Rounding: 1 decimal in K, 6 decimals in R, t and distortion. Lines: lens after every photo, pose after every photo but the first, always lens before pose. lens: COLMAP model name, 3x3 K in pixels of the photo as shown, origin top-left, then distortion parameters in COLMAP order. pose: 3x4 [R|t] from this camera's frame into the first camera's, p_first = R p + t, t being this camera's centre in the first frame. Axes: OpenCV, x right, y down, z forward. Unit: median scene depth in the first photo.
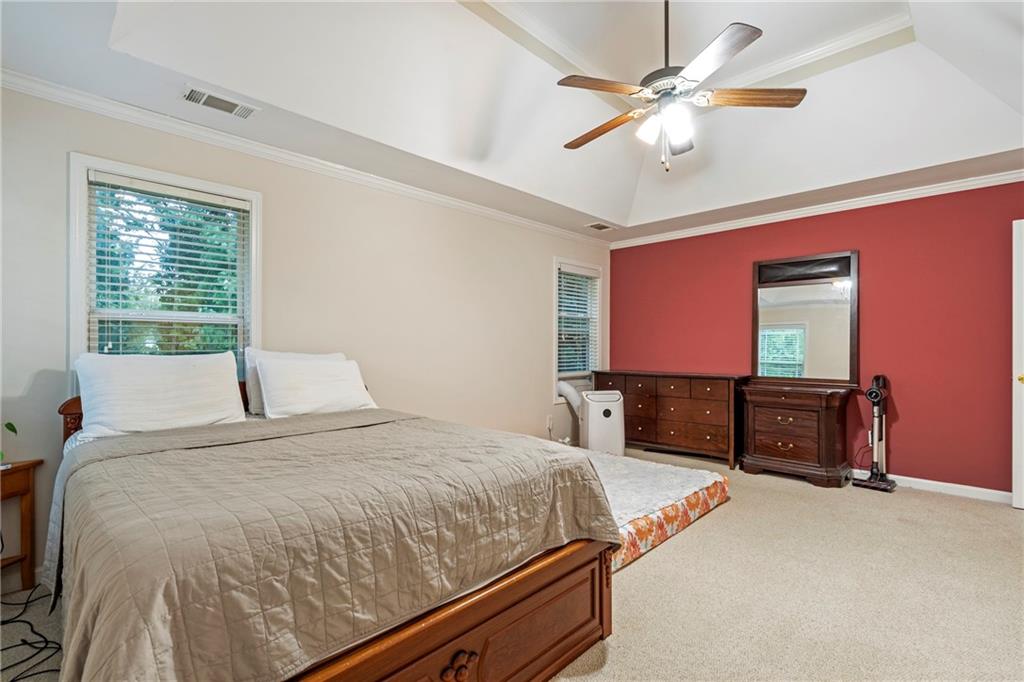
lens RADIAL K [[471.6, 0, 514.8], [0, 471.6, 342.4], [0, 0, 1]] dist [0.004301, 0.000387]
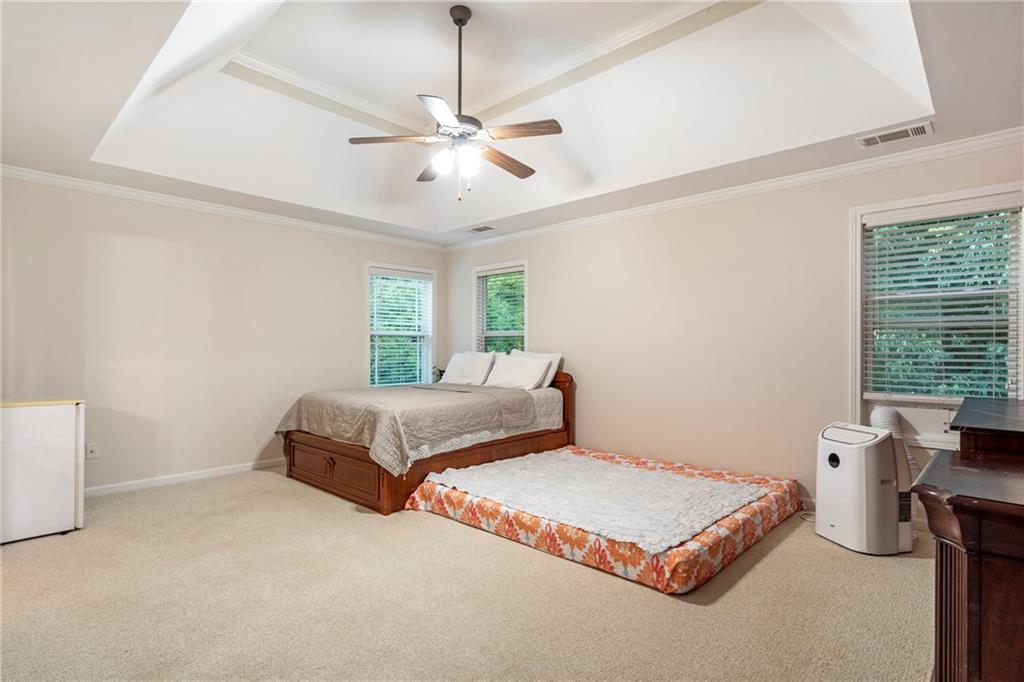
lens RADIAL K [[515.5, 0, 514.0], [0, 515.5, 345.2], [0, 0, 1]] dist [-0.001881, -0.000369]
pose [[0.026042, -0.007221, -0.999635, 1.518842], [0.004972, 0.999962, -0.007094, 0.010780], [0.999648, -0.004786, 0.026077, 1.037605]]
